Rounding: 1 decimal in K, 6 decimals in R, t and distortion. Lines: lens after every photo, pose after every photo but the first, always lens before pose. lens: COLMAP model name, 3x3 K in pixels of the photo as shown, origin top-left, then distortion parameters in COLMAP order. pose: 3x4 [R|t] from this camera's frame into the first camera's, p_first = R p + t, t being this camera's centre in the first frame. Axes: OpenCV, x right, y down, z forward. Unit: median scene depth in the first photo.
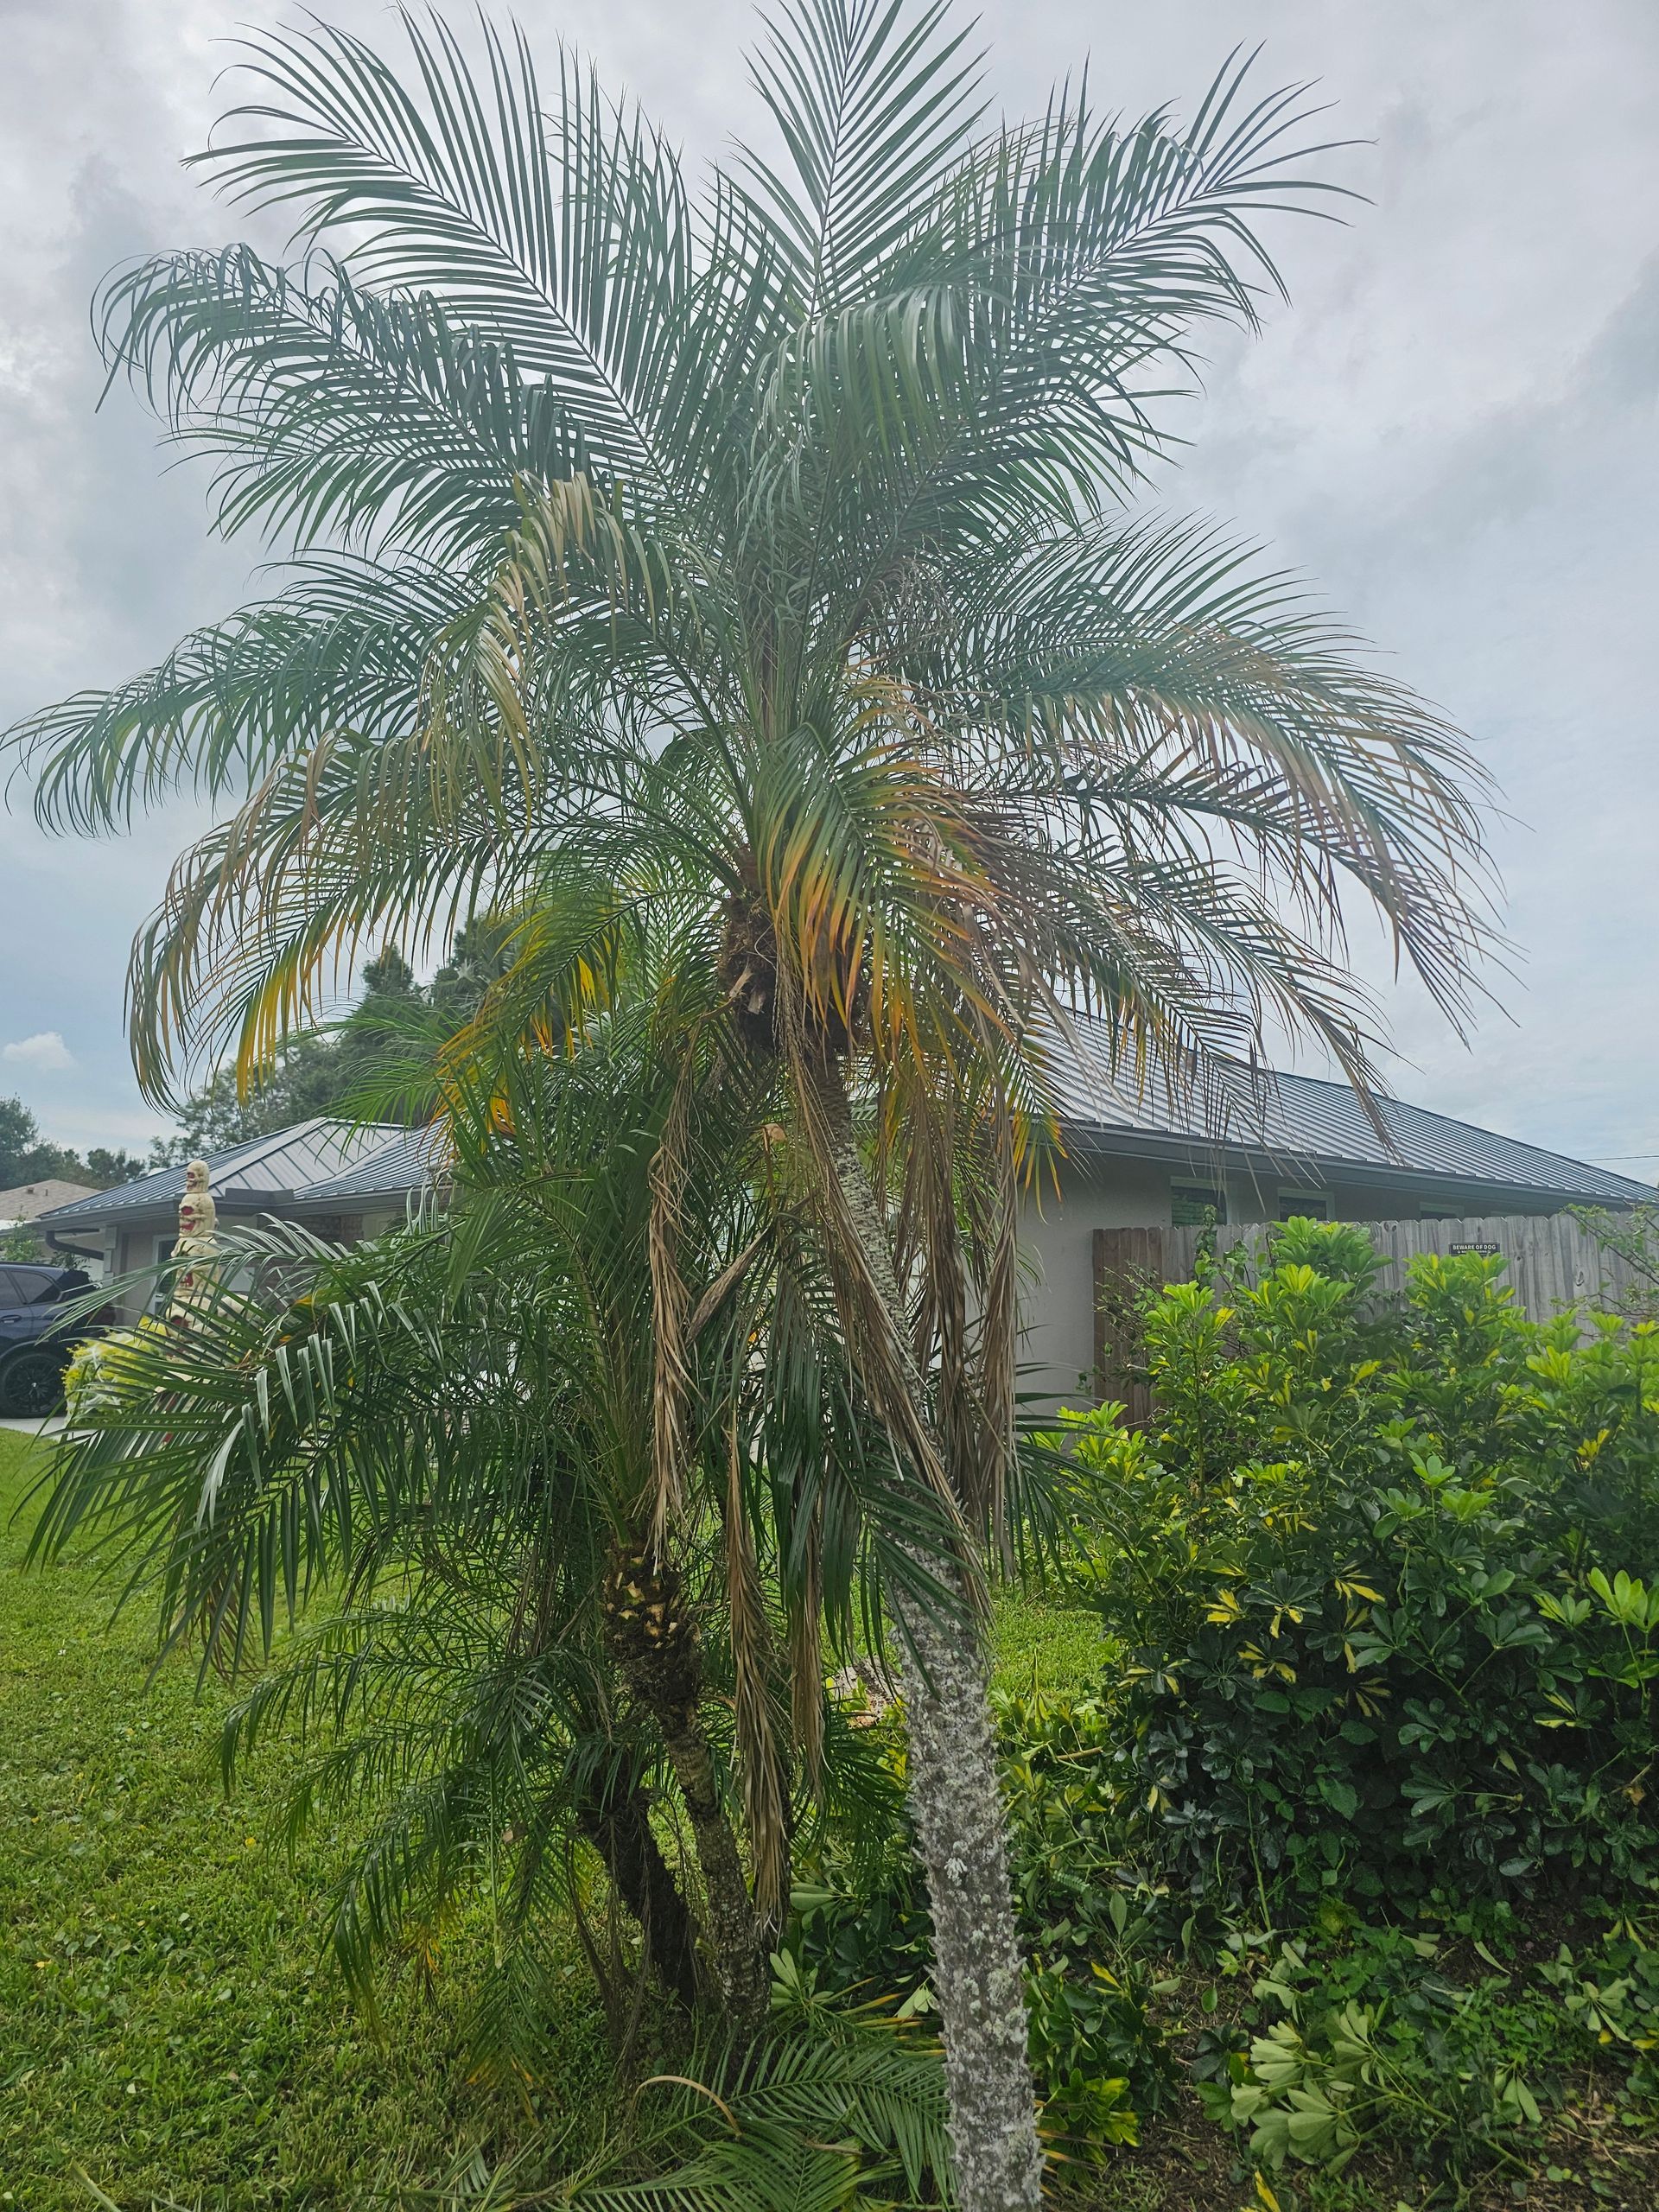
lens RADIAL K [[1659.5, 0, 826.2], [0, 1659.5, 1109.7], [0, 0, 1]] dist [0.010762, -0.004619]
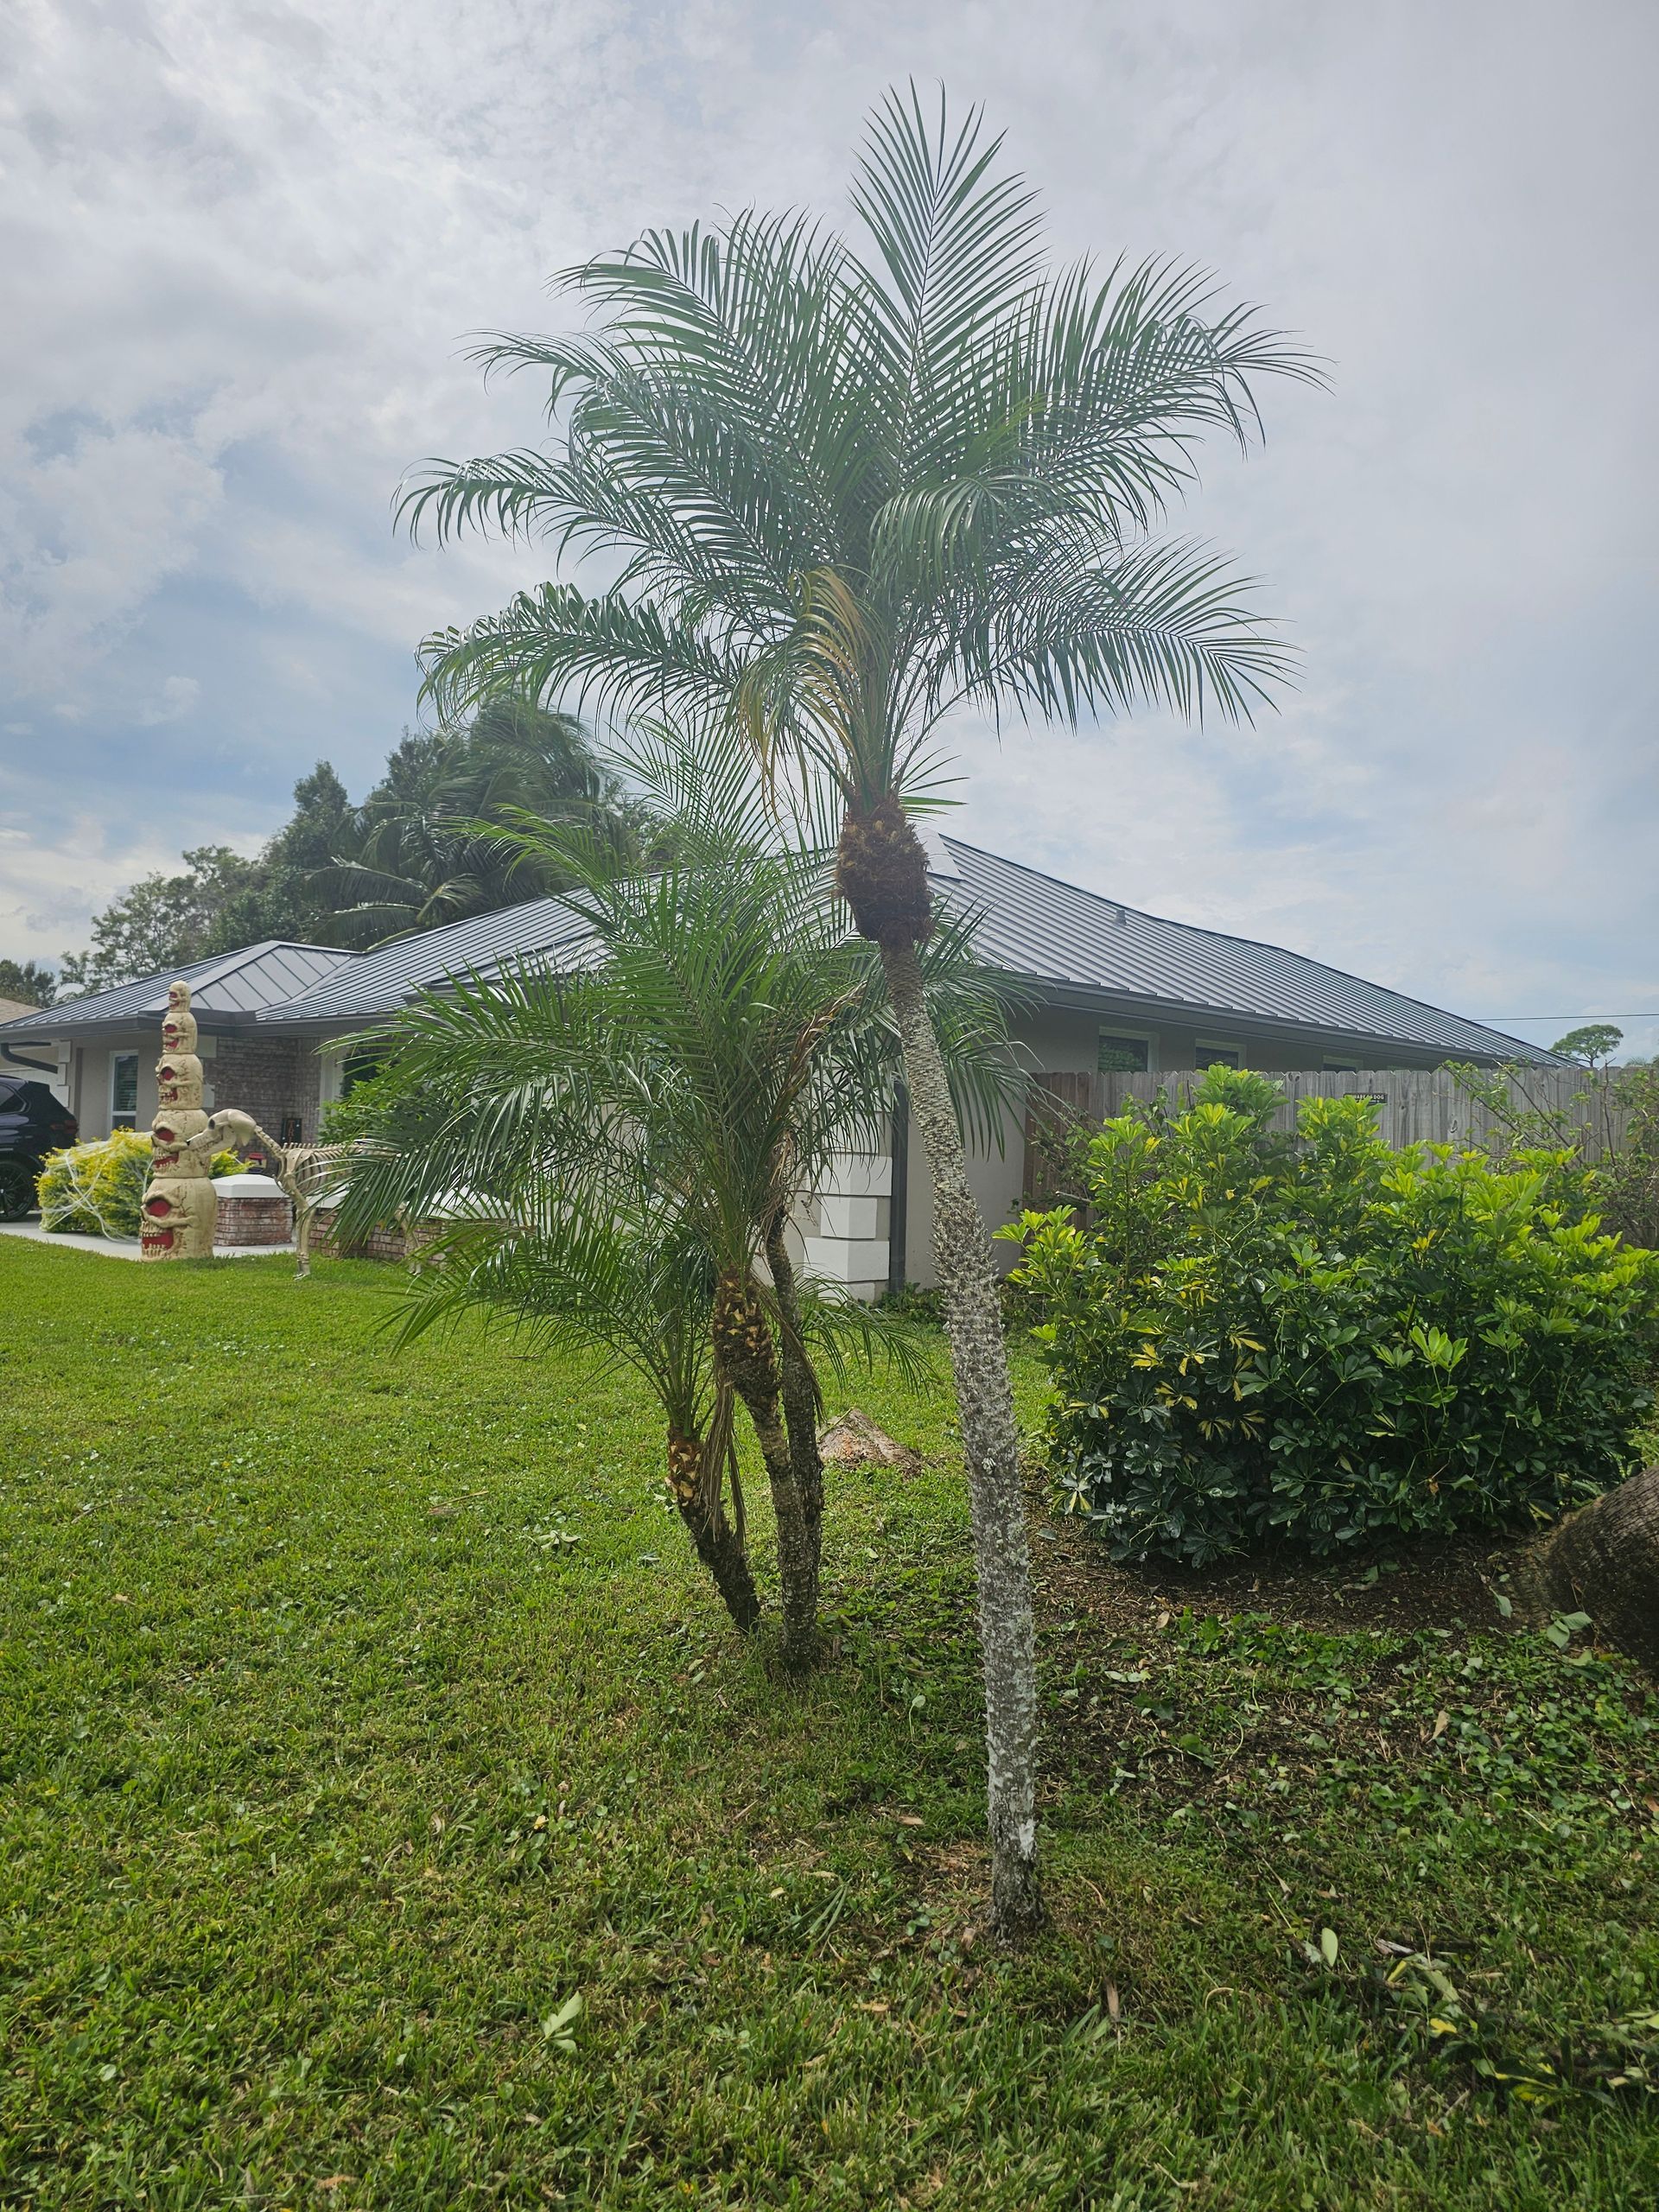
lens RADIAL K [[1659.5, 0, 832.2], [0, 1659.5, 1105.9], [0, 0, 1]] dist [0.010762, -0.004619]
pose [[0.998148, 0.027941, 0.054028, -0.087995], [-0.033002, 0.994913, 0.095175, -0.017499], [-0.051094, -0.096782, 0.993993, -0.286108]]
